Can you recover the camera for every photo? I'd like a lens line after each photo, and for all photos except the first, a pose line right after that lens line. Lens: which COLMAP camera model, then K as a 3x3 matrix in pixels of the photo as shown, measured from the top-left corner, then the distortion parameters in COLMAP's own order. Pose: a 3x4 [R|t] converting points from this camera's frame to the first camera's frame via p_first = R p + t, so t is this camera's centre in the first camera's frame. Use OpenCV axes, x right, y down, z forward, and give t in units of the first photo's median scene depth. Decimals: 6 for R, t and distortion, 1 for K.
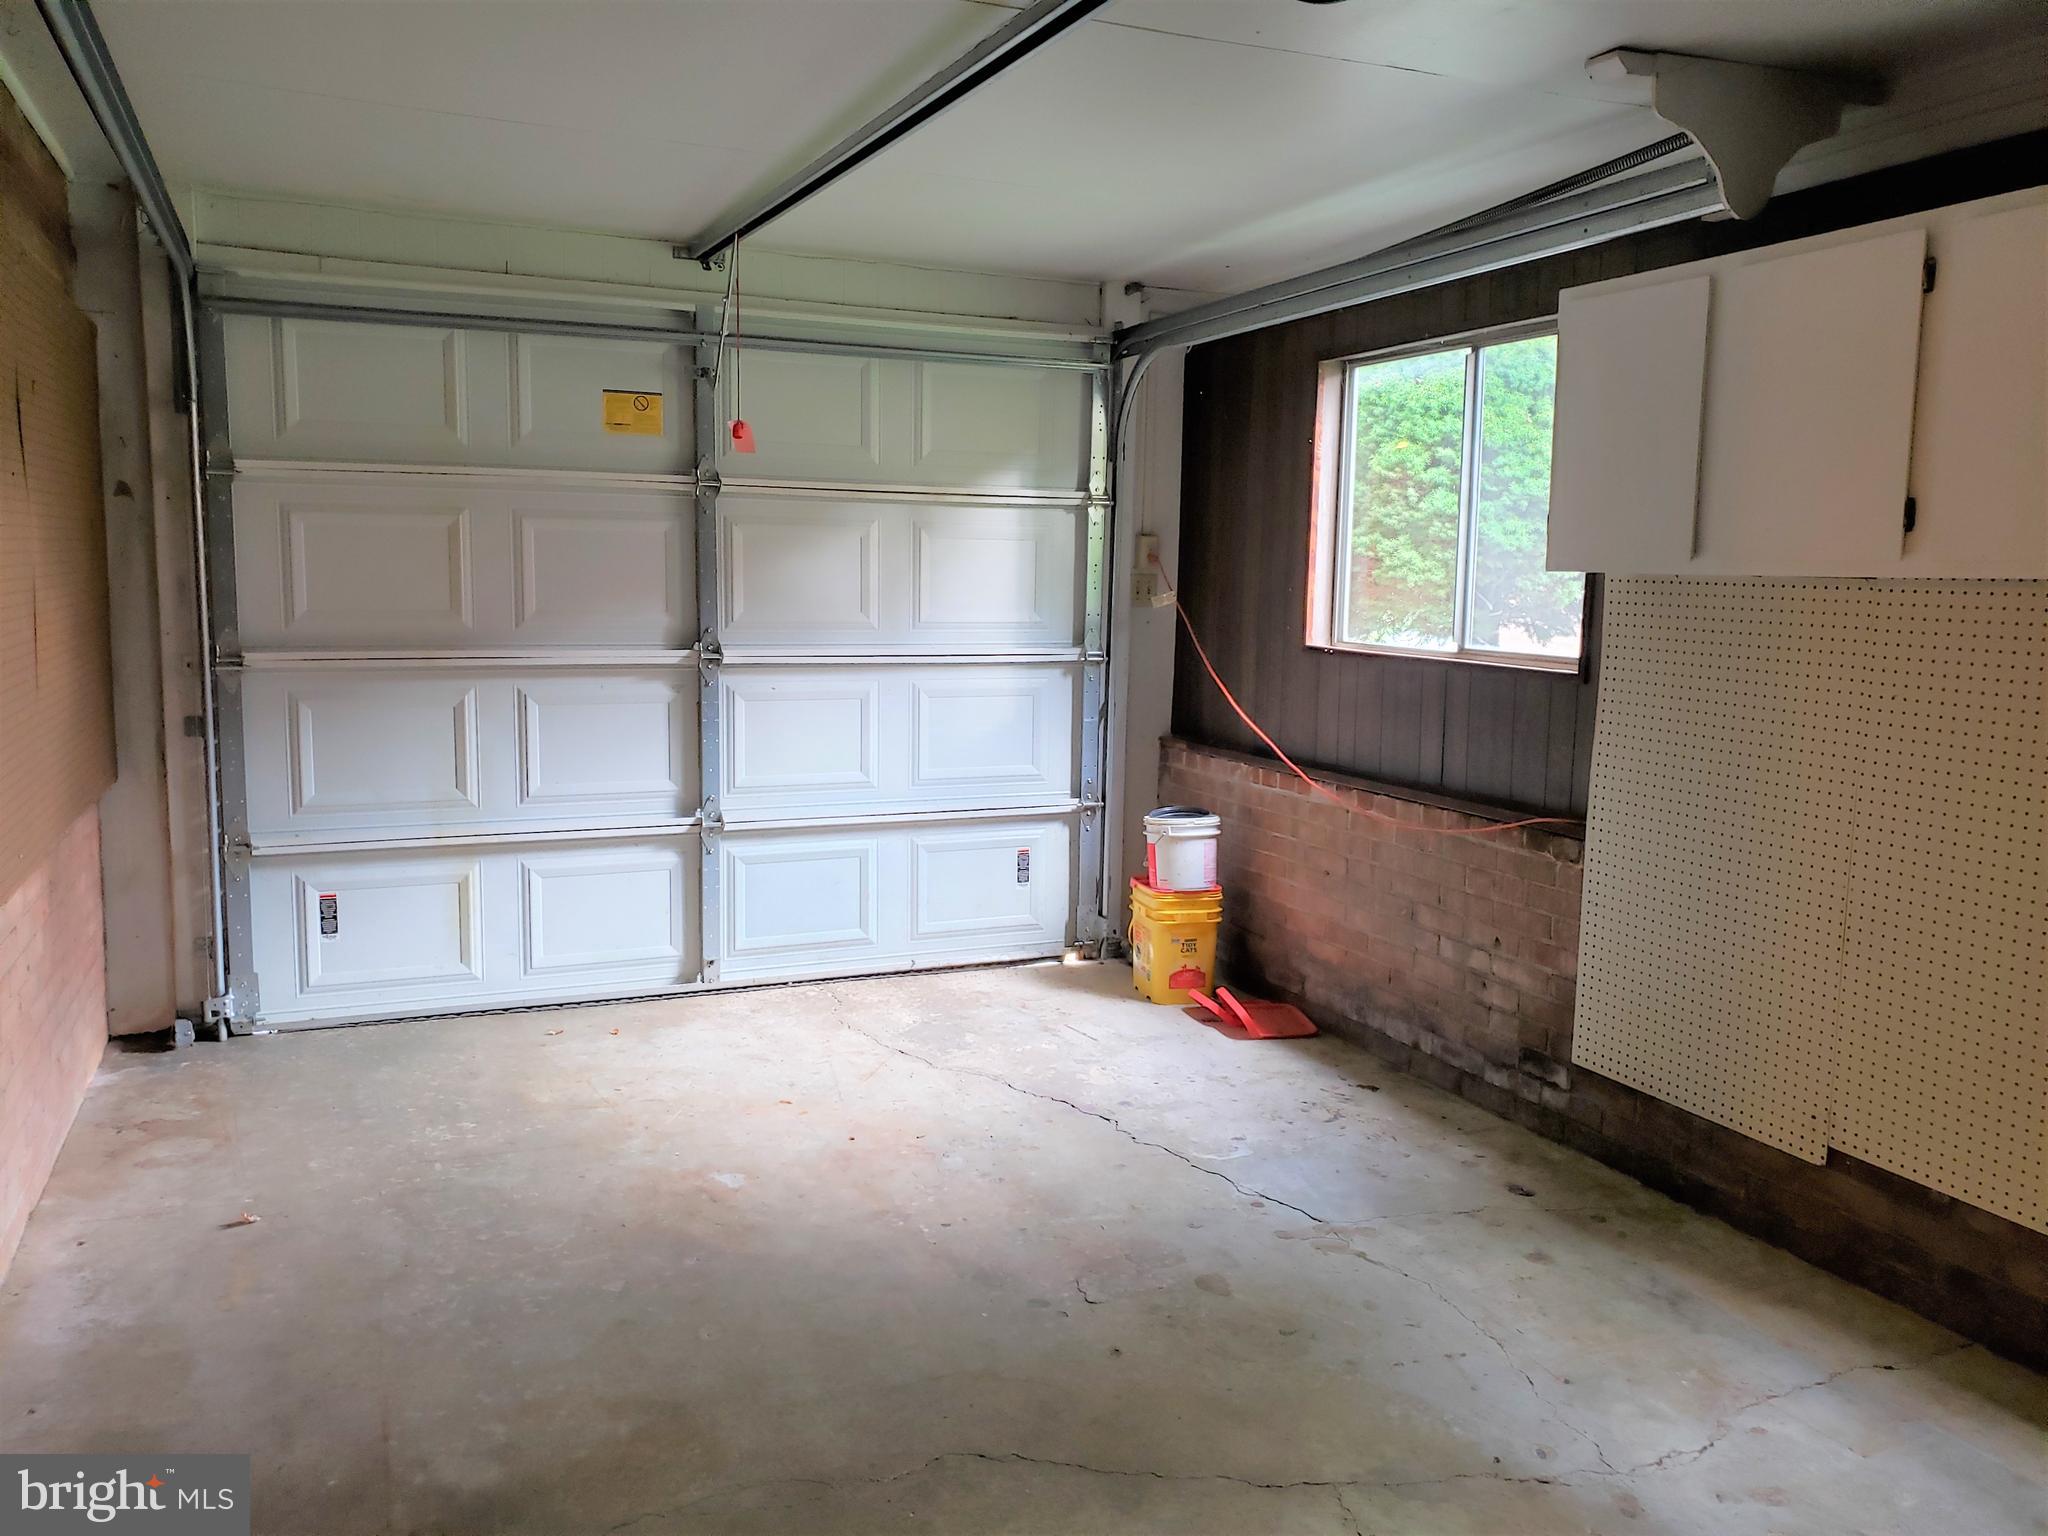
lens RADIAL K [[1611.1, 0, 1020.2], [0, 1611.1, 761.1], [0, 0, 1]] dist [0.043351, -0.041135]
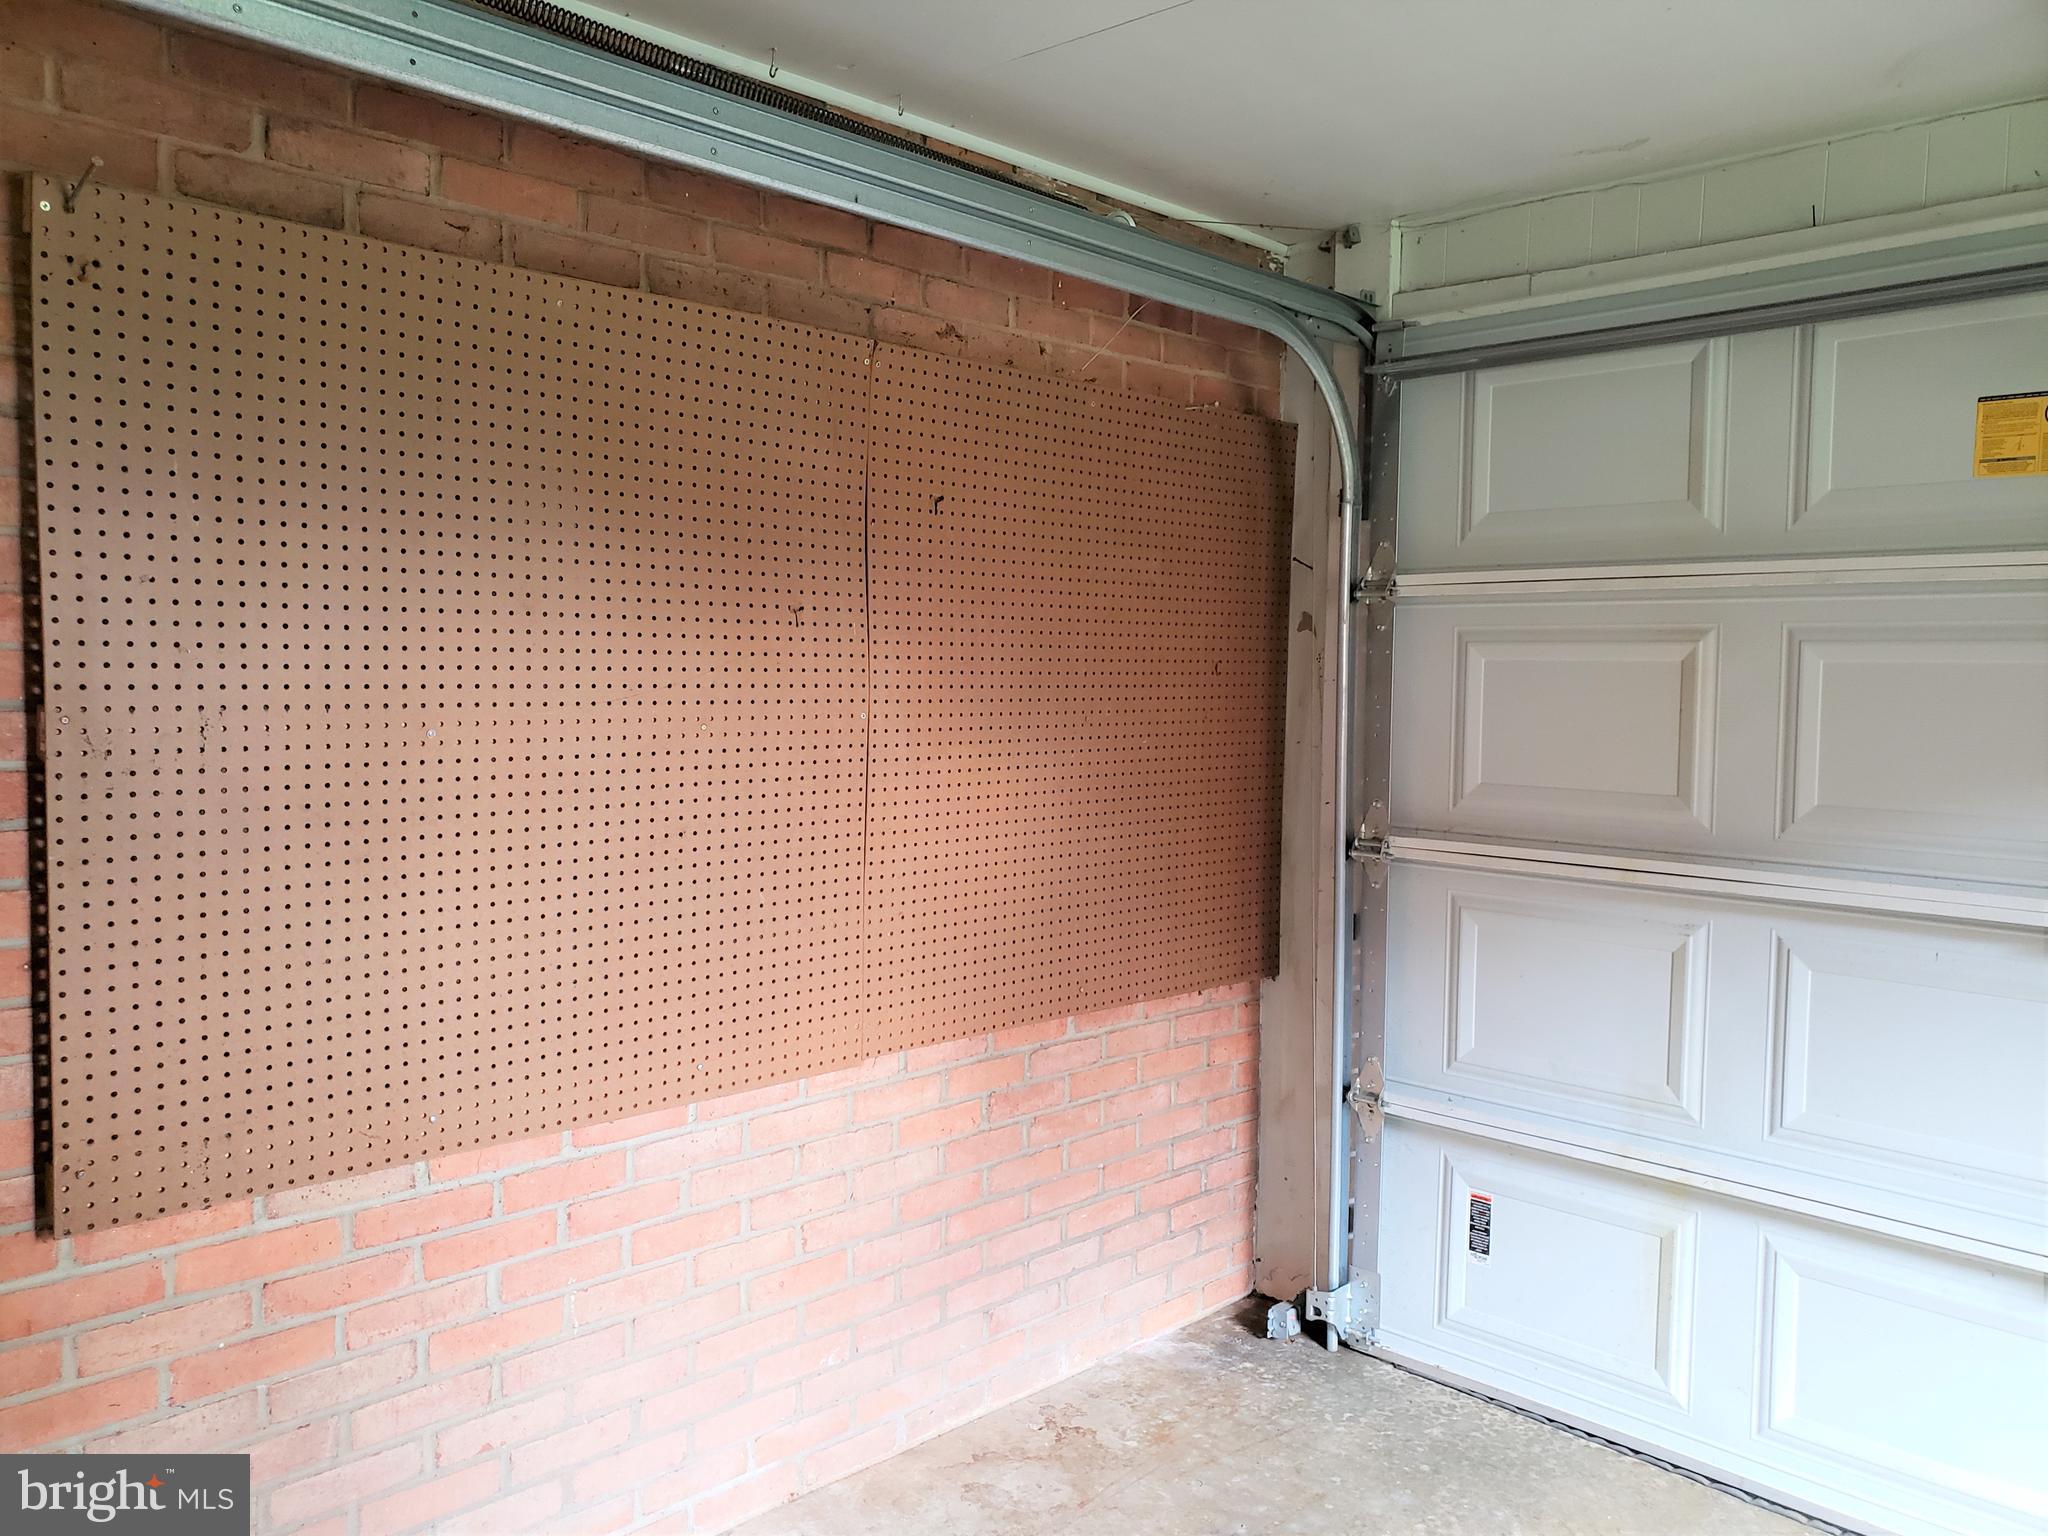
lens RADIAL K [[1611.1, 0, 1022.4], [0, 1611.1, 774.8], [0, 0, 1]] dist [0.043351, -0.041135]
pose [[0.366541, 0.053173, -0.928881, 0.138720], [-0.122376, 0.992447, 0.008522, -0.081665], [0.922319, 0.110549, 0.370280, 0.582090]]
